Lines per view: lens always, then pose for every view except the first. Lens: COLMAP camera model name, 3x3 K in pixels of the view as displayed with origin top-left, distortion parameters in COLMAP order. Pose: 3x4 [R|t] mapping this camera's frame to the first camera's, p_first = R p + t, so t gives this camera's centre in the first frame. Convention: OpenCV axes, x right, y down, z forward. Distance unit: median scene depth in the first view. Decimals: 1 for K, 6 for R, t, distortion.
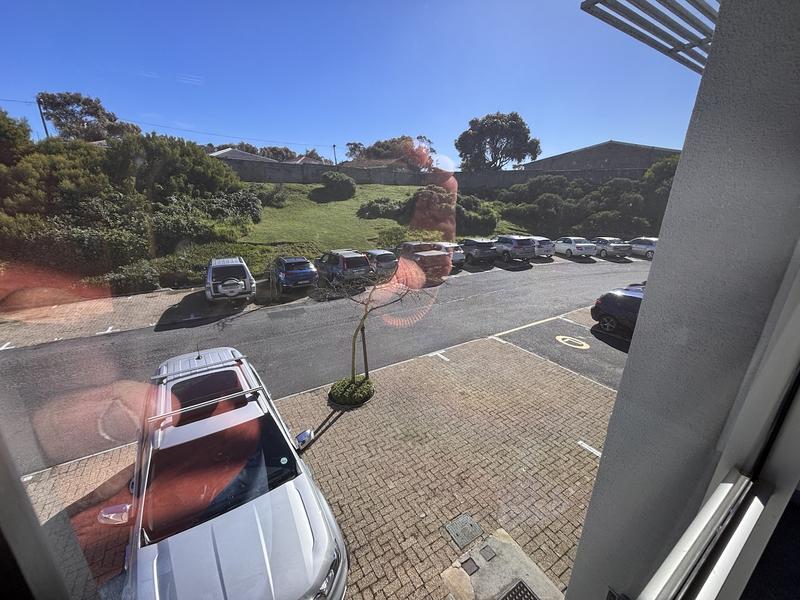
lens RADIAL K [[320.9, 0, 399.5], [0, 320.9, 297.8], [0, 0, 1]] dist [0.001957, 0.000145]
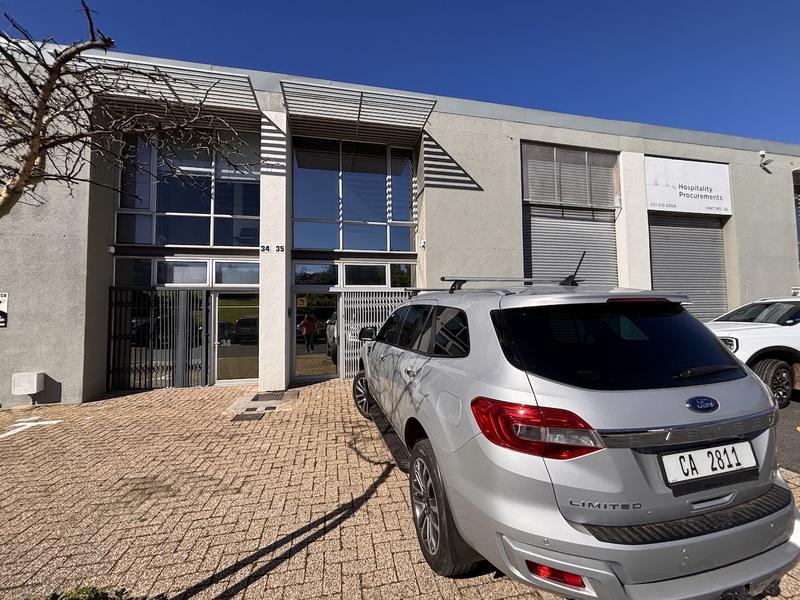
lens RADIAL K [[320.9, 0, 399.5], [0, 320.9, 297.8], [0, 0, 1]] dist [0.001957, 0.000145]
pose [[-0.934289, 0.006909, 0.356451, -0.525165], [0.102584, 0.962739, 0.250222, 0.074116], [-0.341440, 0.270346, -0.900184, 1.303367]]
